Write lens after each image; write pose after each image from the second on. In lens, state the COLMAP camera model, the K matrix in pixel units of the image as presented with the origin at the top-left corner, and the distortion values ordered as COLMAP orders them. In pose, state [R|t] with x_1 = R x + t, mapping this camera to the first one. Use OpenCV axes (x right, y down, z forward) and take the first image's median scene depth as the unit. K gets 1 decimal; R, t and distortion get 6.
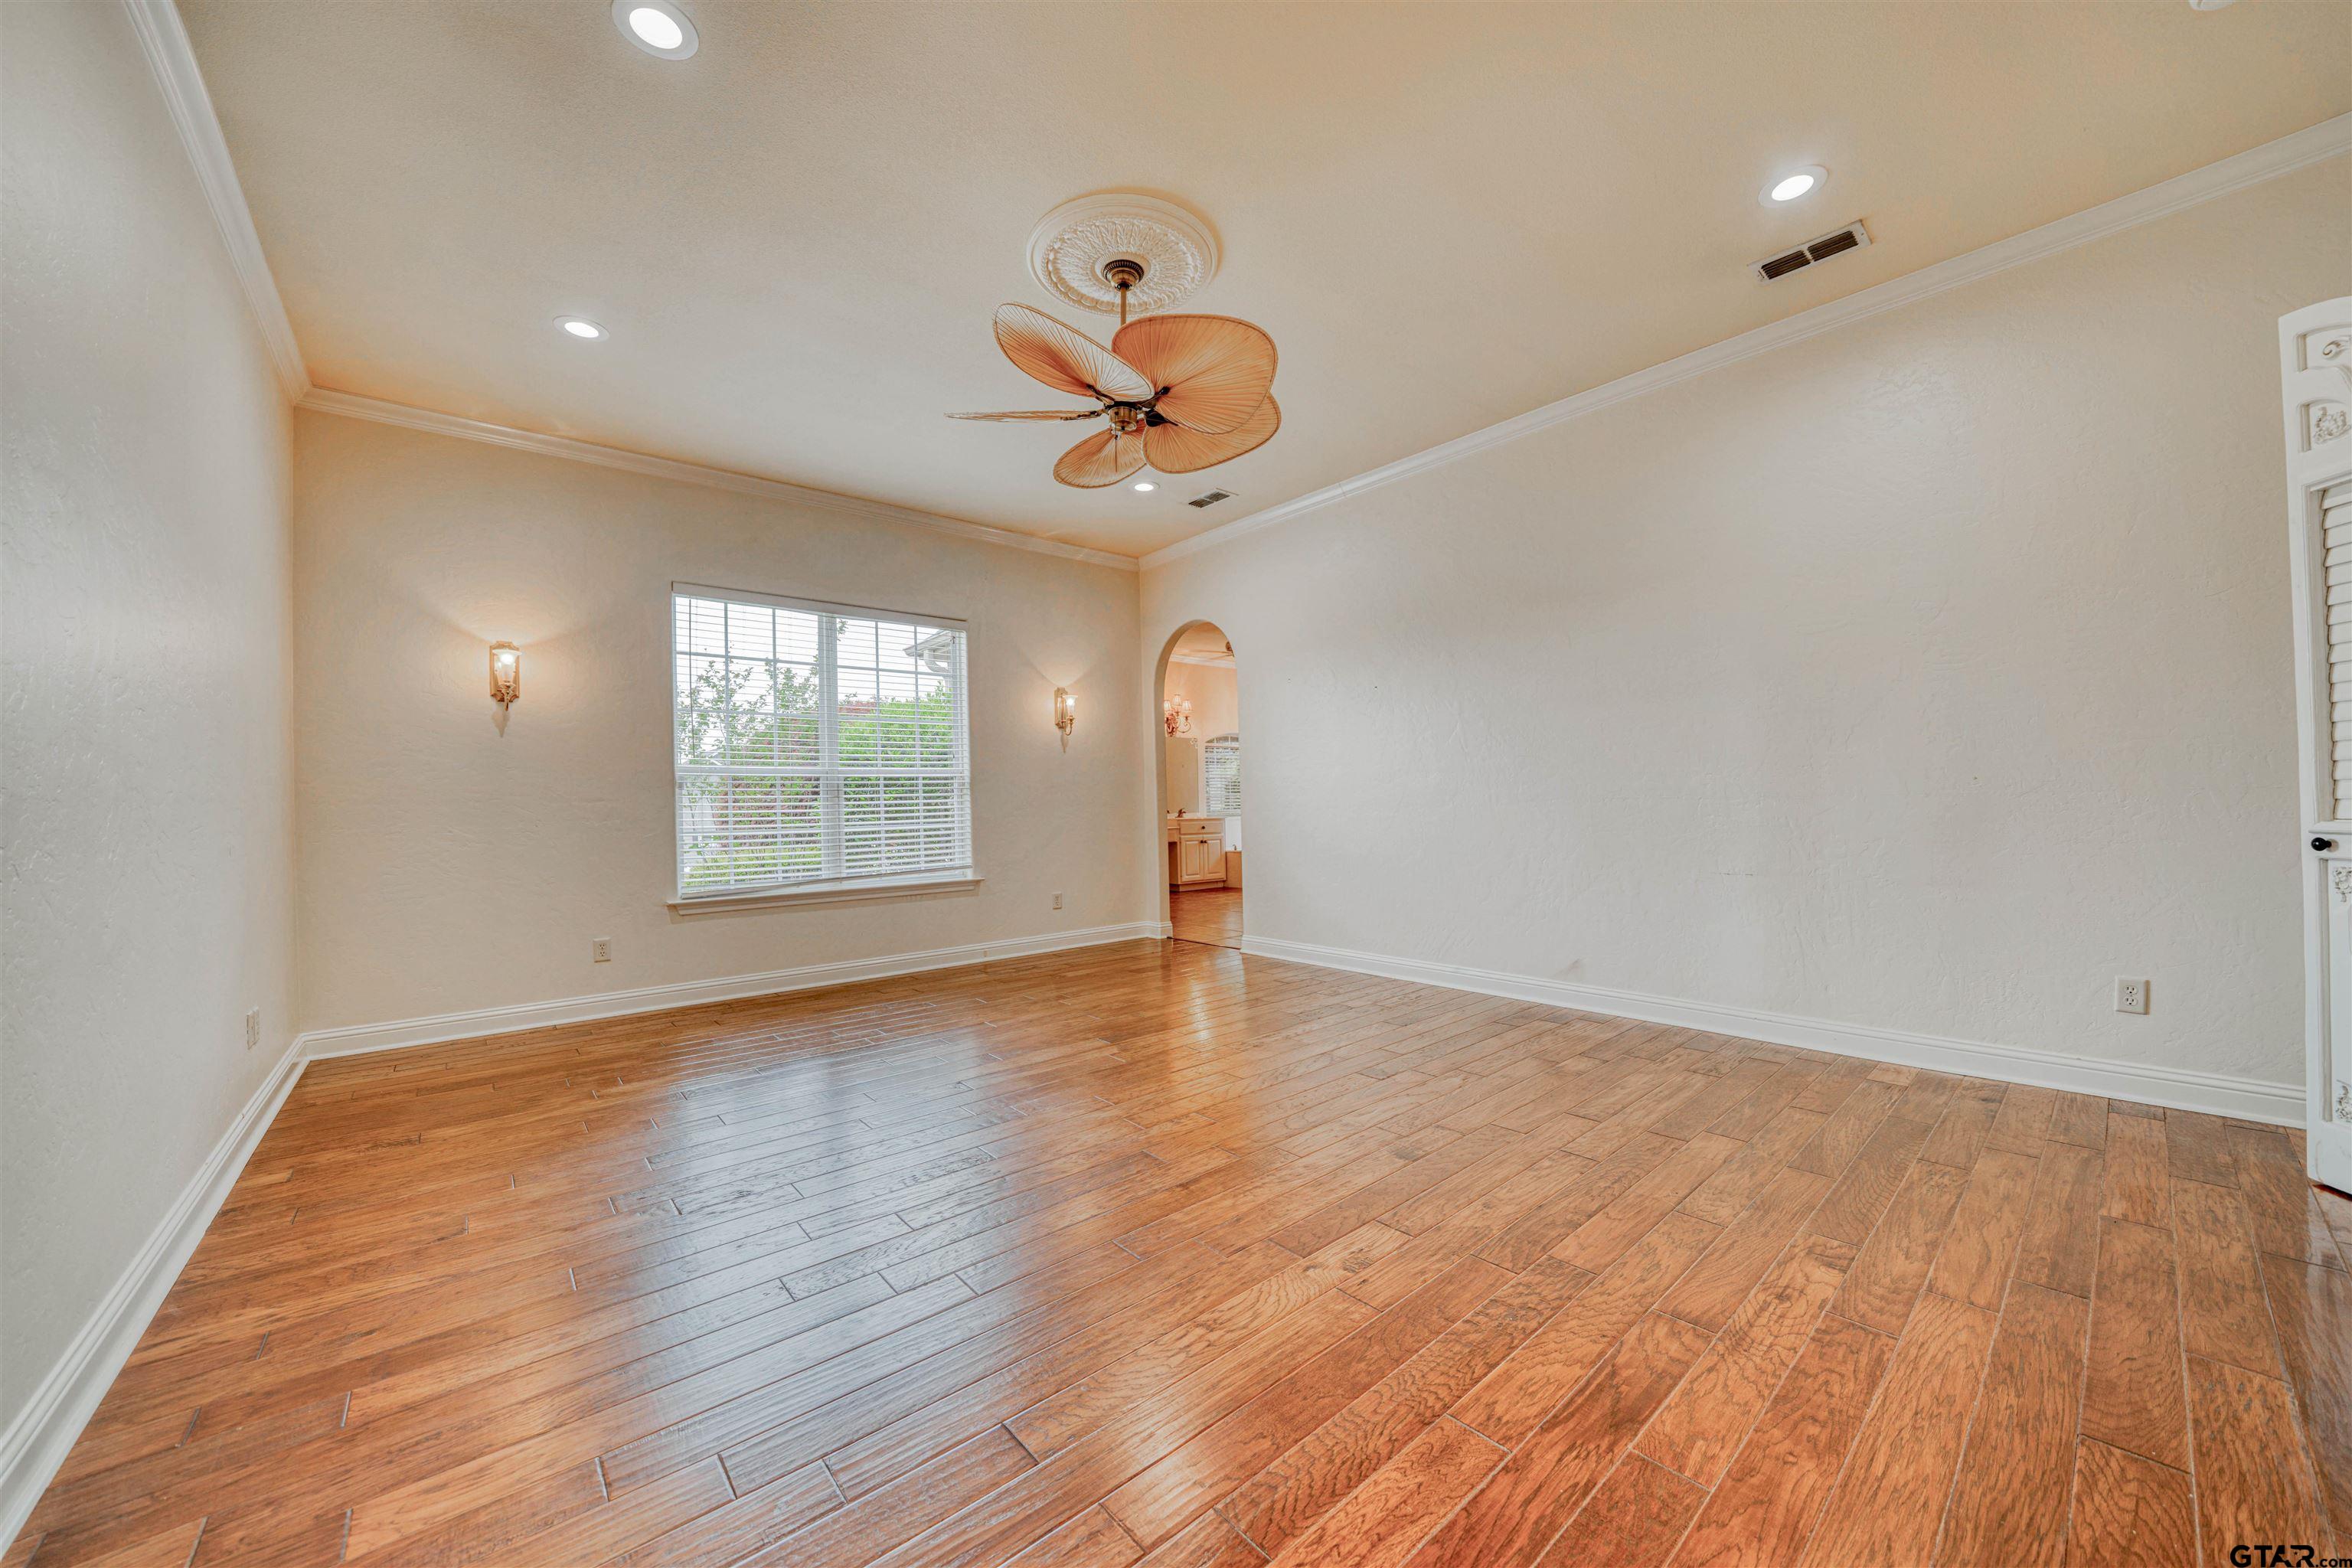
lens RADIAL K [[827.3, 0, 1143.3], [0, 827.3, 814.0], [0, 0, 1]] dist [-0.022979, 0.002891]
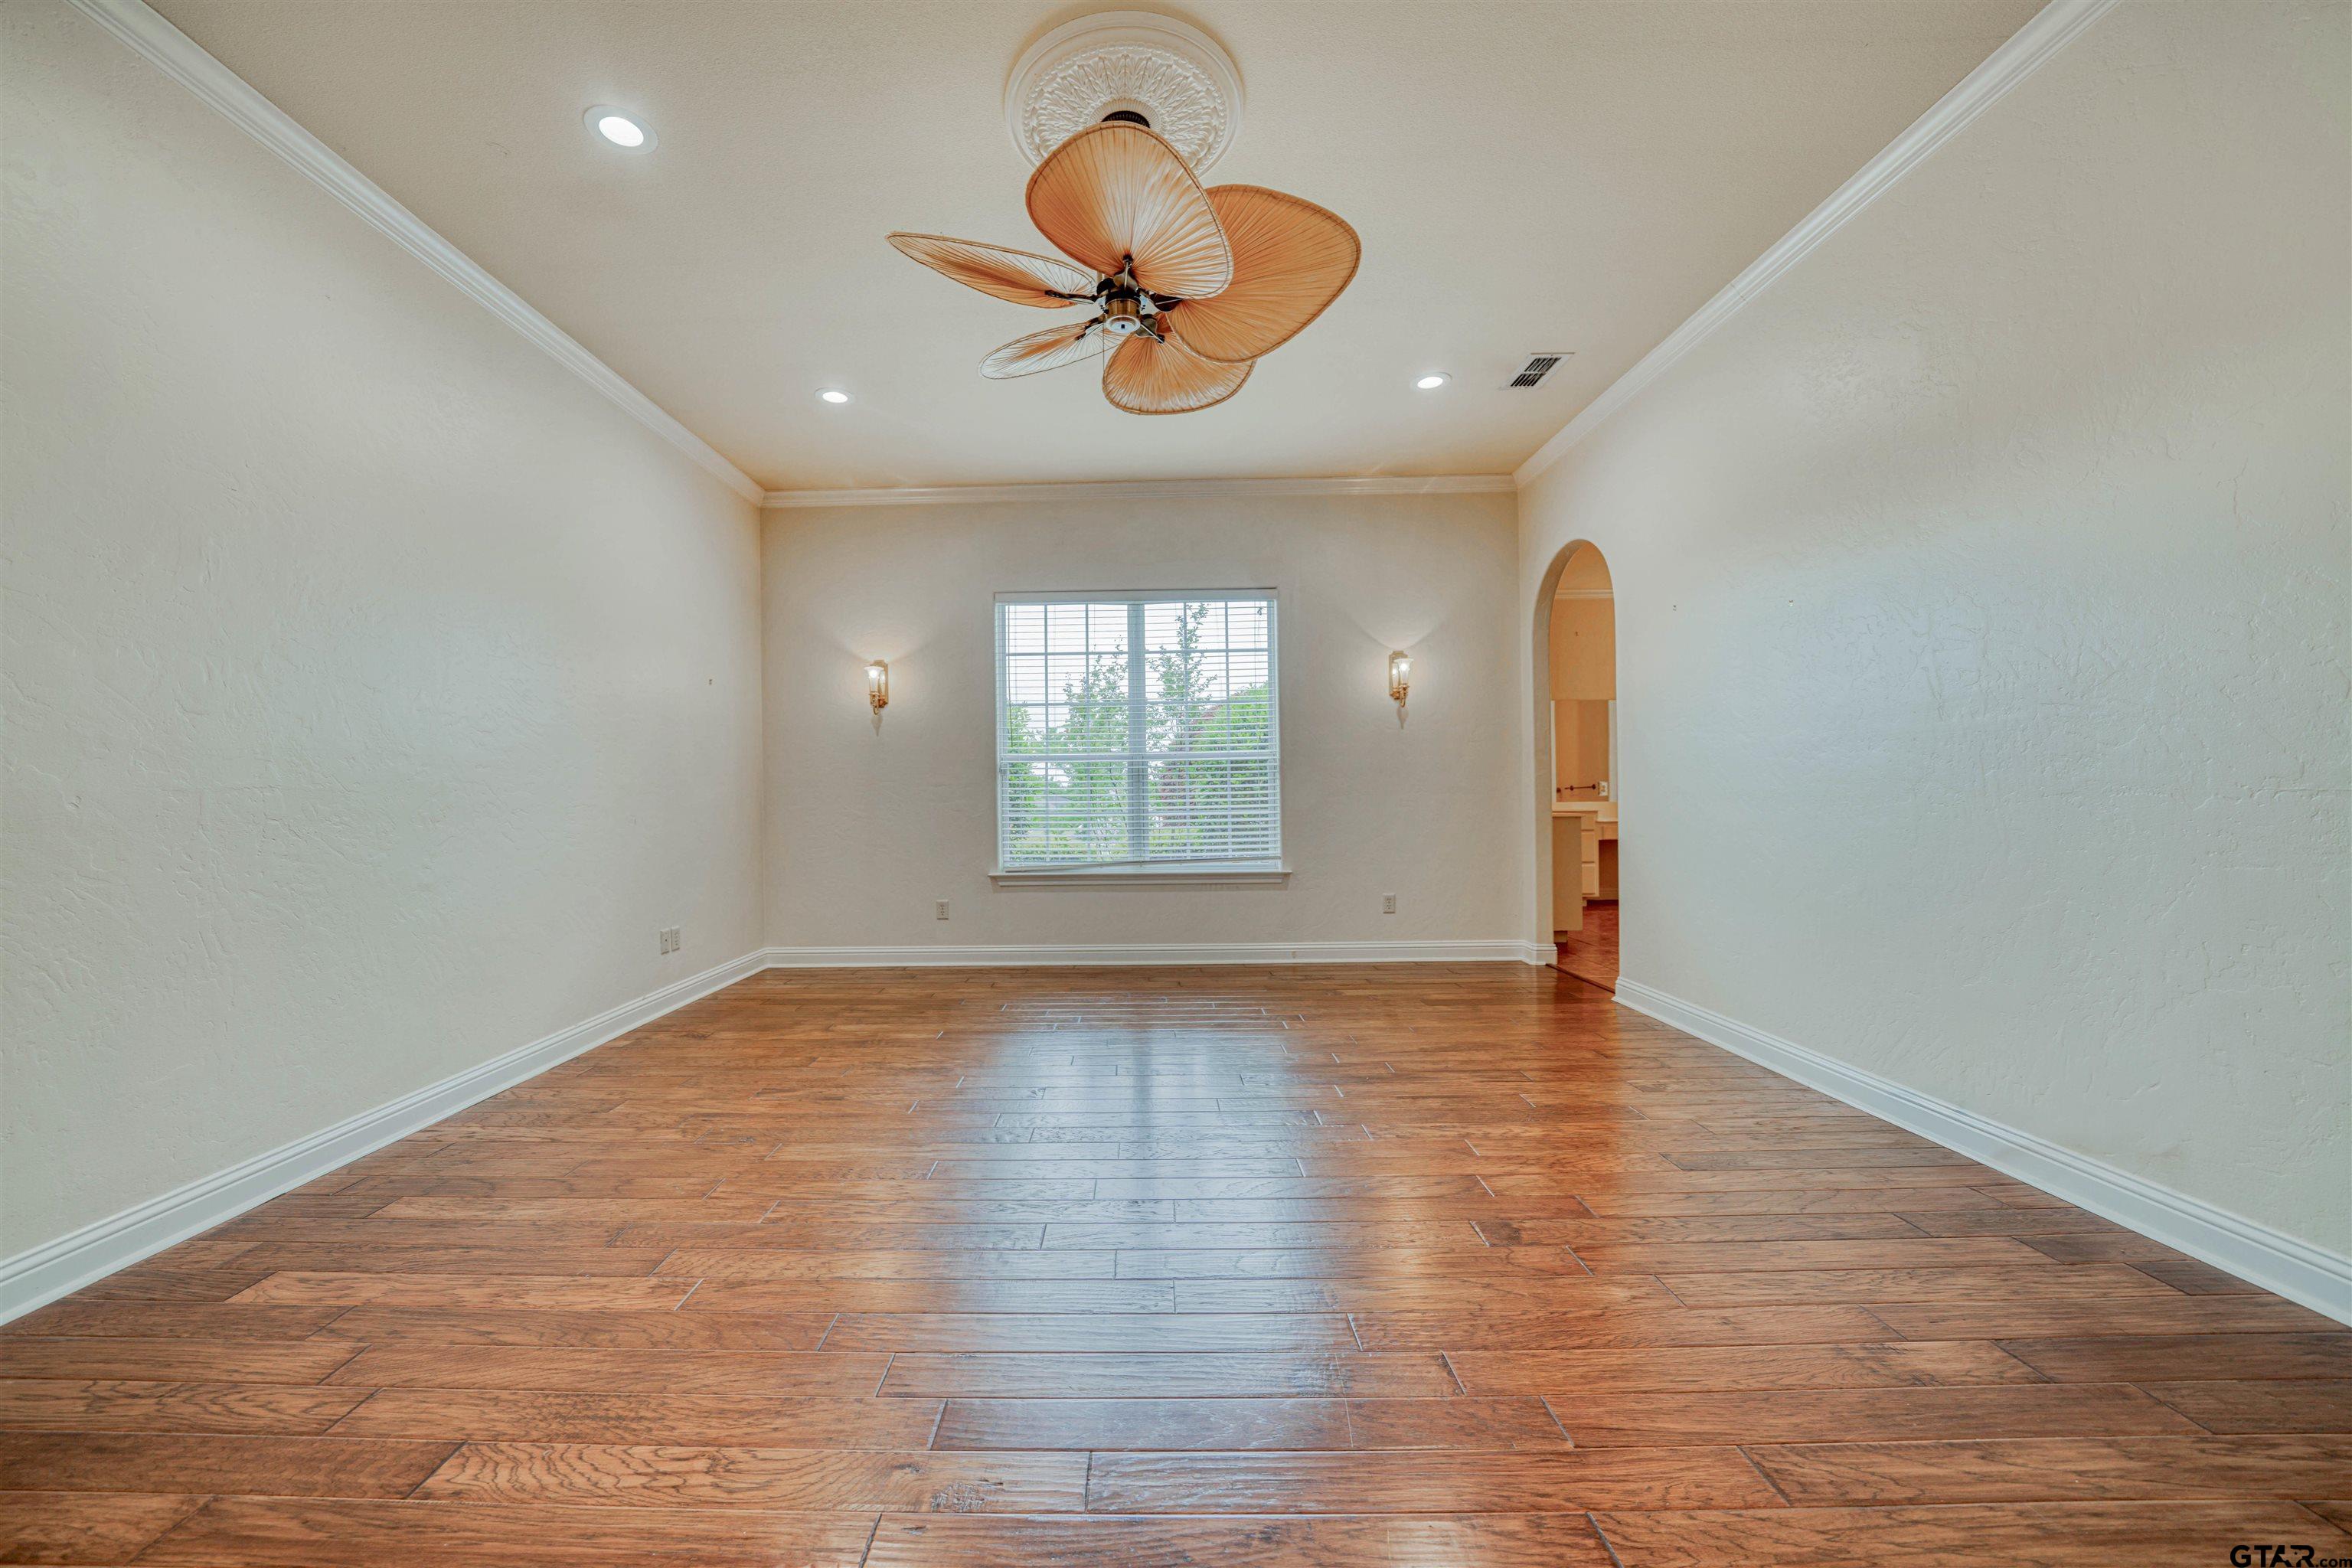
lens RADIAL K [[827.3, 0, 1142.8], [0, 827.3, 824.9], [0, 0, 1]] dist [-0.022979, 0.002891]
pose [[0.765362, 0.036168, -0.642583, 0.308007], [-0.009779, 0.998958, 0.044579, -0.014570], [0.643526, -0.027835, 0.764918, 0.233960]]
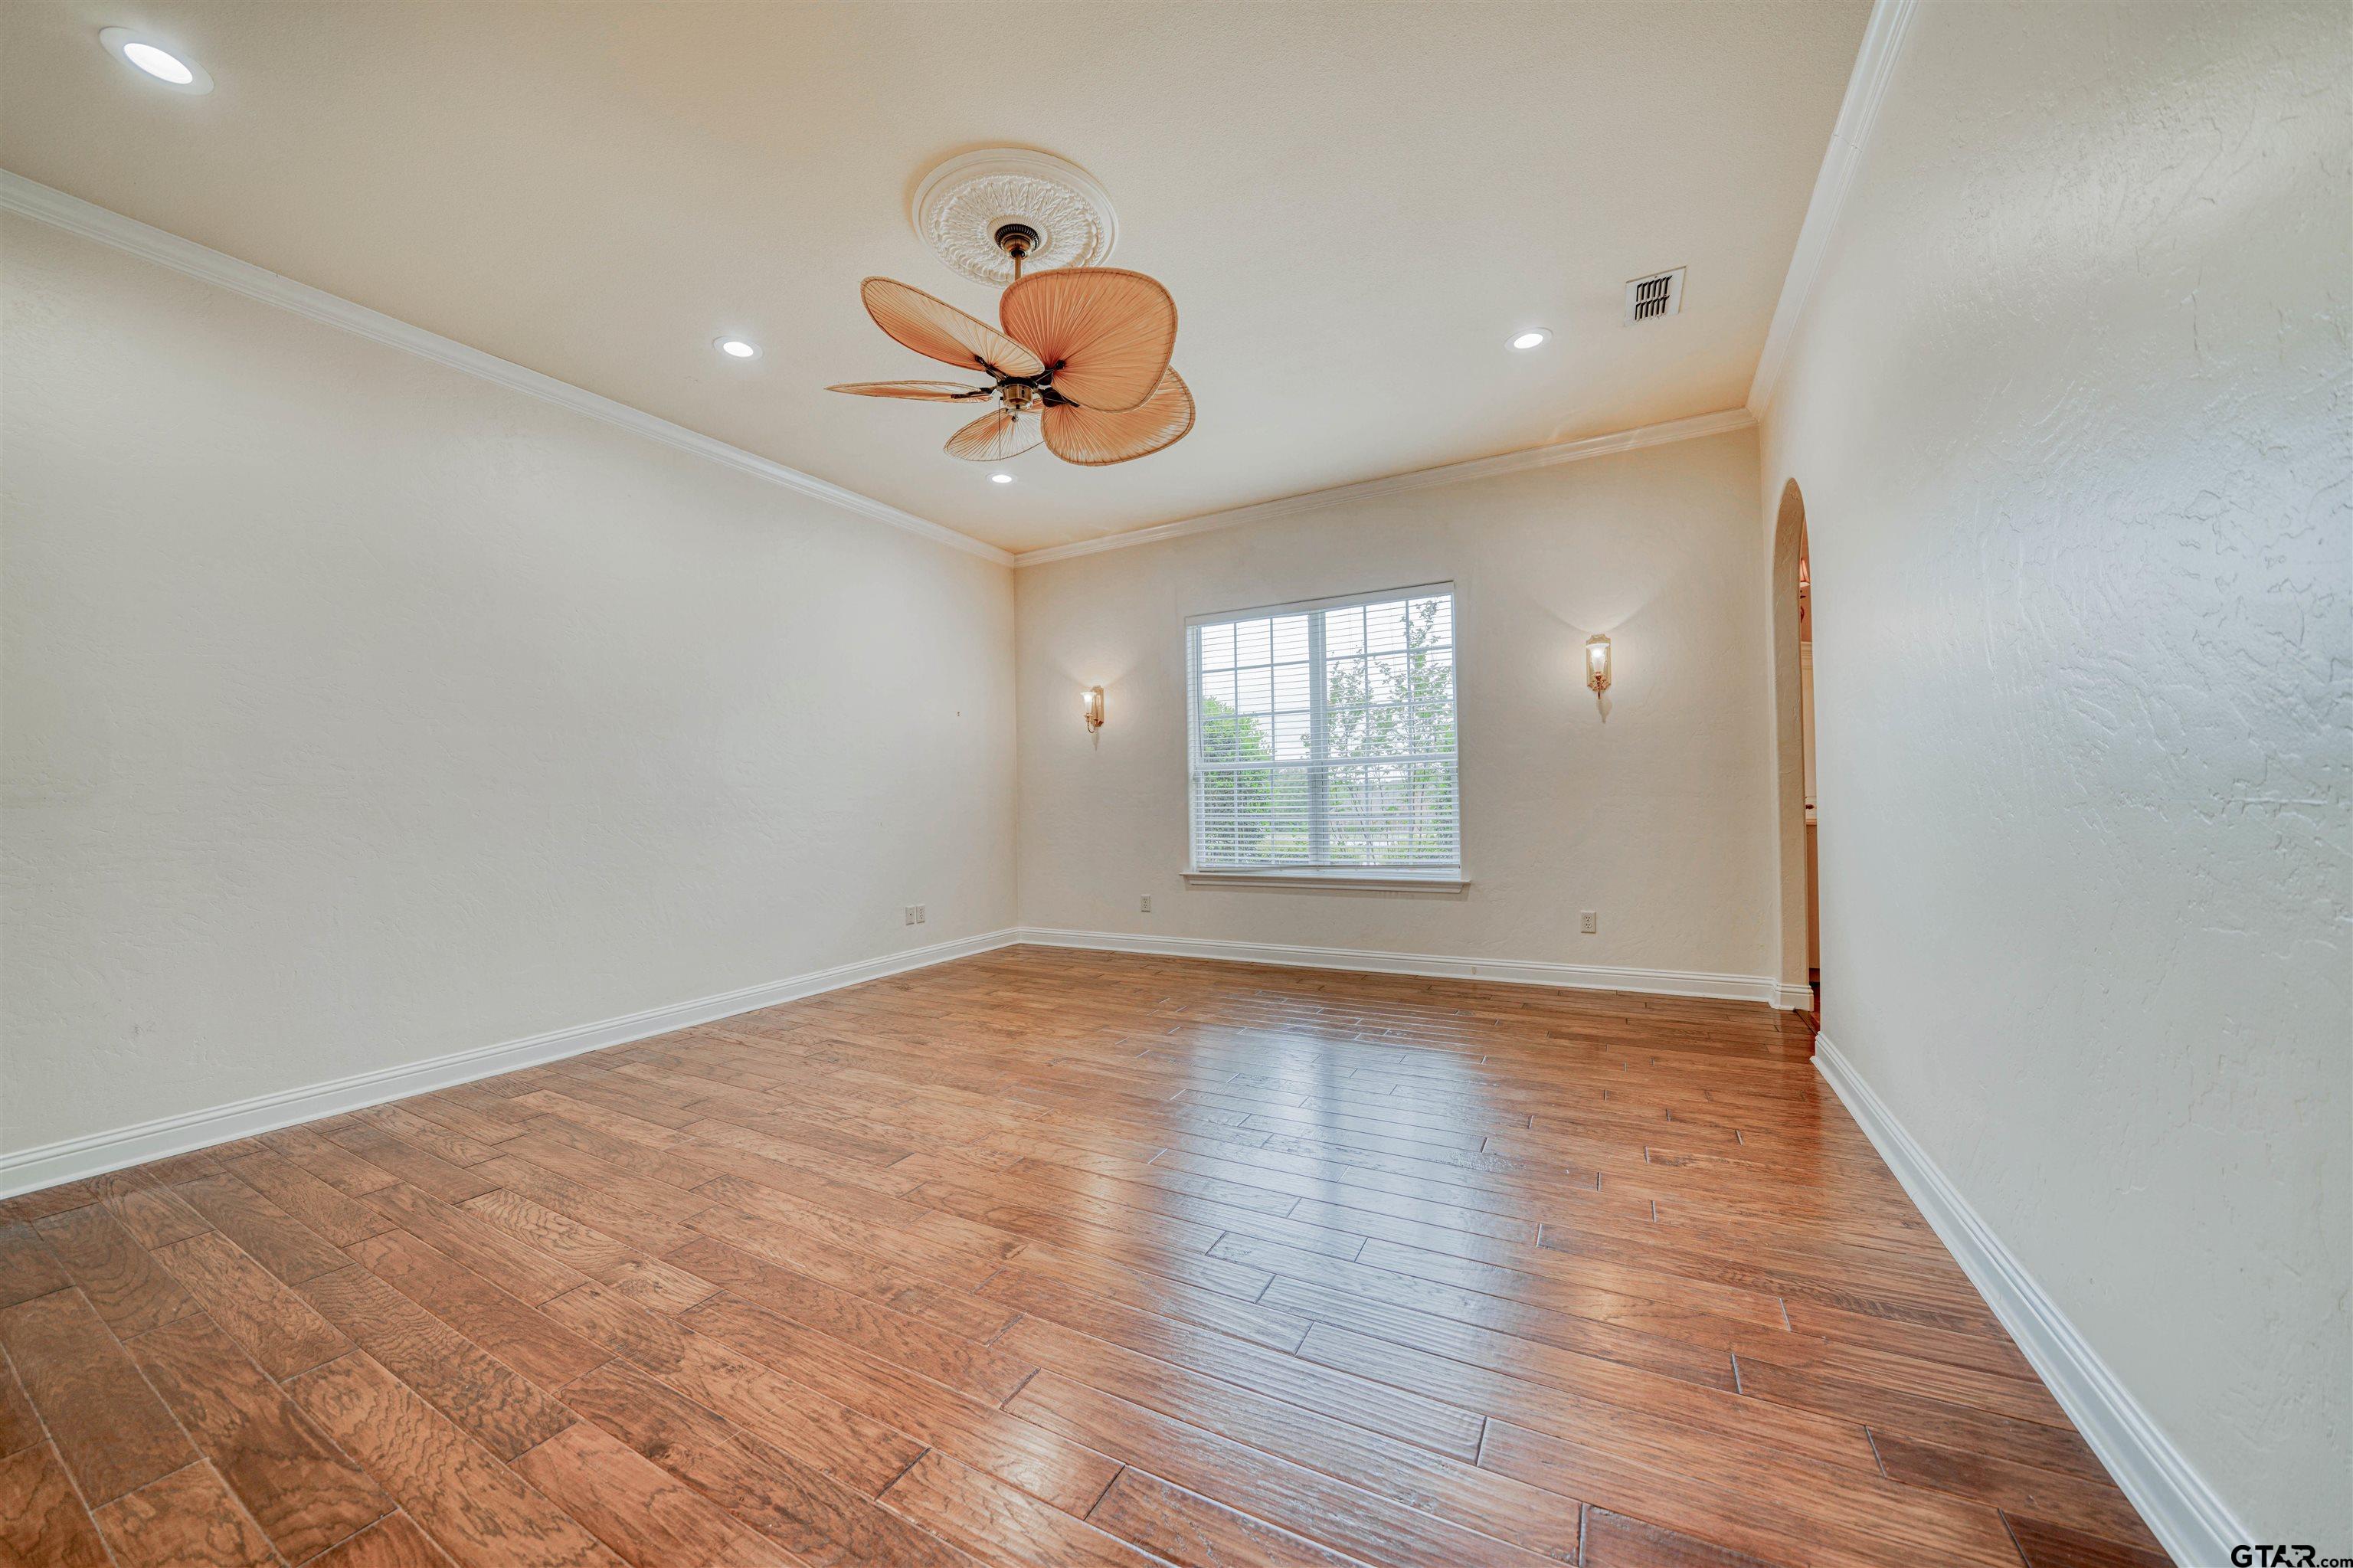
lens RADIAL K [[827.7, 0, 1206.4], [0, 827.7, 807.7], [0, 0, 1]] dist [-0.022979, 0.002891]
pose [[0.387595, 0.019624, -0.921621, 0.561776], [0.003038, 0.999741, 0.022565, -0.019960], [0.921825, -0.011546, 0.387435, 0.499185]]
